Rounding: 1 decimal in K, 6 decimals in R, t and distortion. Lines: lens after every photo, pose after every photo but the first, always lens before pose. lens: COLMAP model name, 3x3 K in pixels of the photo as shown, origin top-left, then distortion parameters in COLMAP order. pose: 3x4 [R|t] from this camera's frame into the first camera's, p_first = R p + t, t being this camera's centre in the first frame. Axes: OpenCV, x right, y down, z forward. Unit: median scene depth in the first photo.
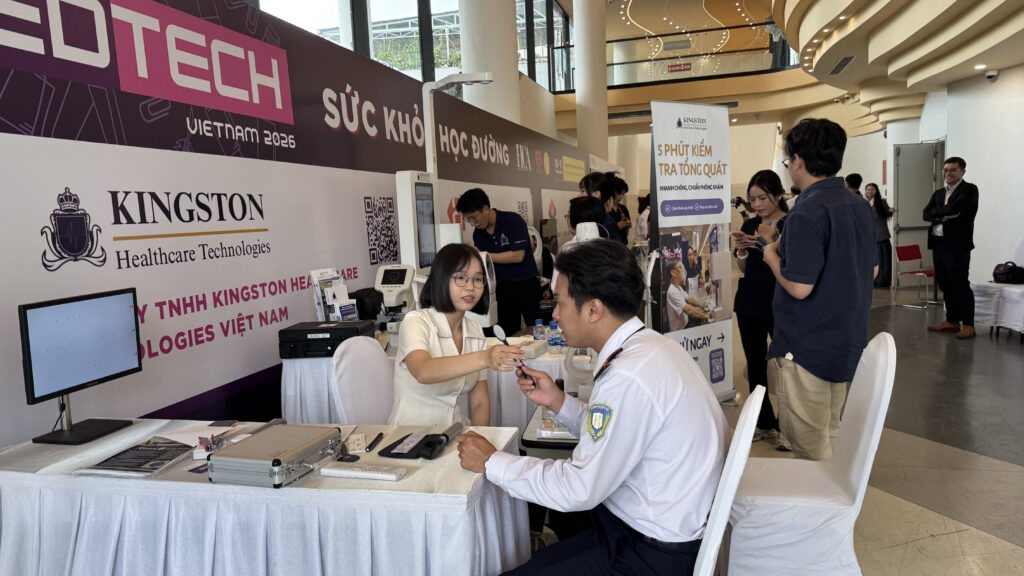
lens RADIAL K [[710.4, 0, 512.0], [0, 710.4, 288.0], [0, 0, 1]] dist [0.050809, -0.065753]
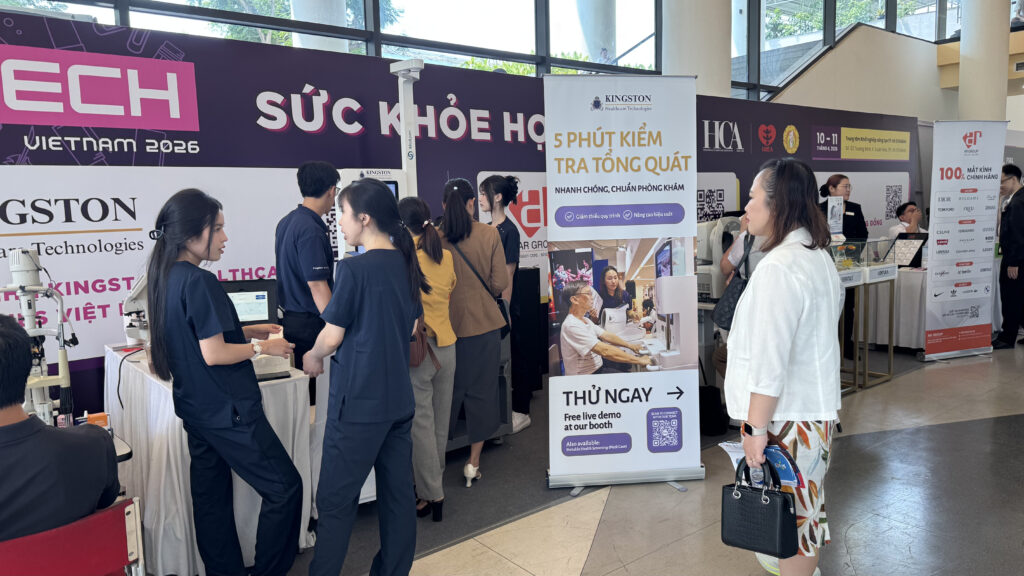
lens RADIAL K [[710.4, 0, 512.0], [0, 710.4, 288.0], [0, 0, 1]] dist [0.050809, -0.065753]
pose [[0.813688, 0.088944, -0.574457, 0.781973], [-0.067927, 0.996003, 0.057997, -0.094906], [0.577319, -0.008170, 0.816478, 0.421020]]
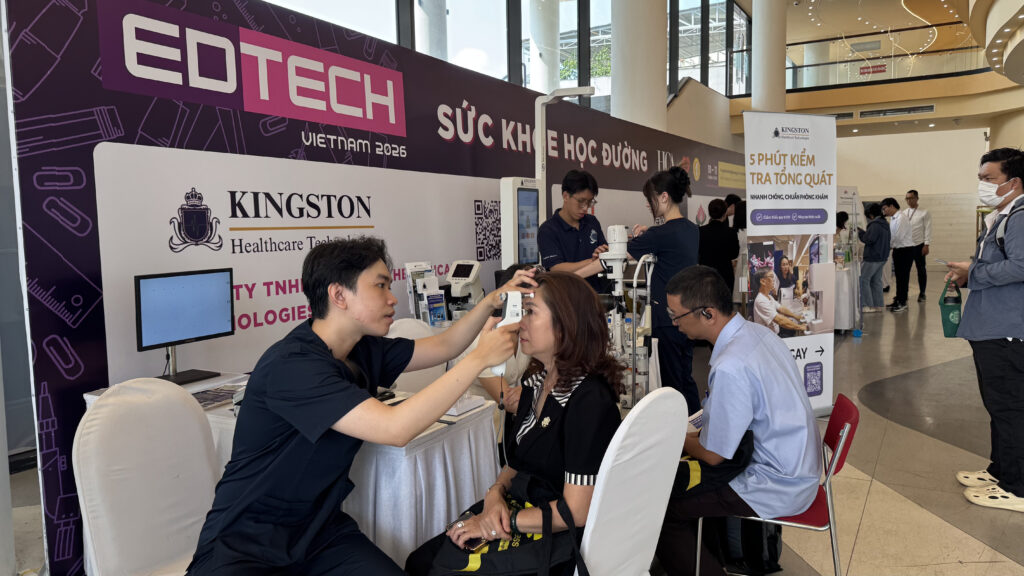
lens RADIAL K [[702.4, 0, 529.6], [0, 702.4, 274.8], [0, 0, 1]] dist [0.168564, -0.323513]
pose [[0.970301, 0.046073, -0.237473, 0.185830], [-0.051575, 0.998524, -0.017006, 0.003822], [0.236339, 0.028748, 0.971245, -0.065212]]
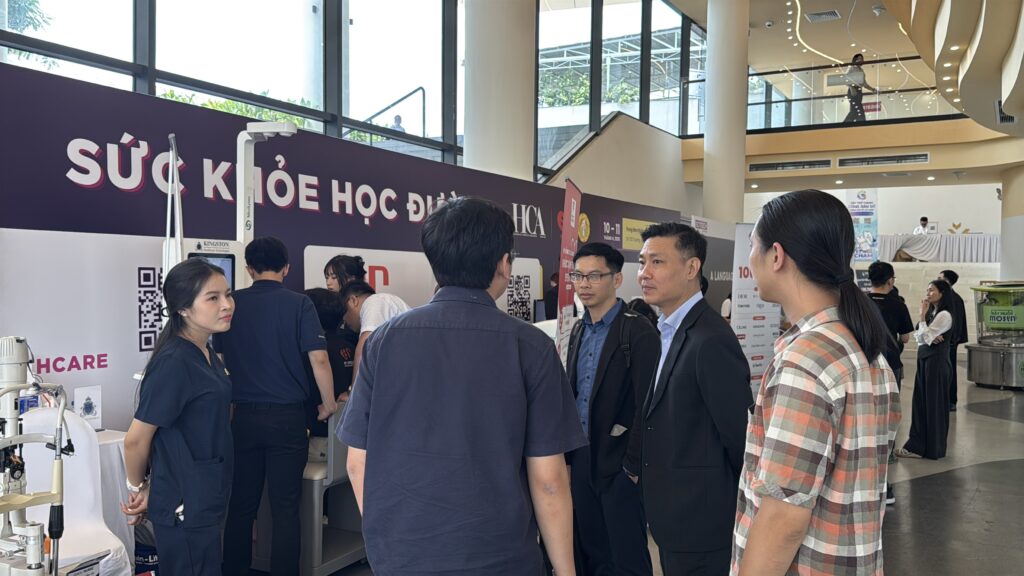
lens RADIAL K [[860.2, 0, 512.0], [0, 860.2, 288.0], [0, 0, 1]] dist [0.232277, -0.512387]
pose [[0.969800, 0.061406, -0.236044, 0.579324], [-0.081810, 0.993620, -0.077632, -0.079833], [0.229771, 0.094599, 0.968636, 0.158715]]
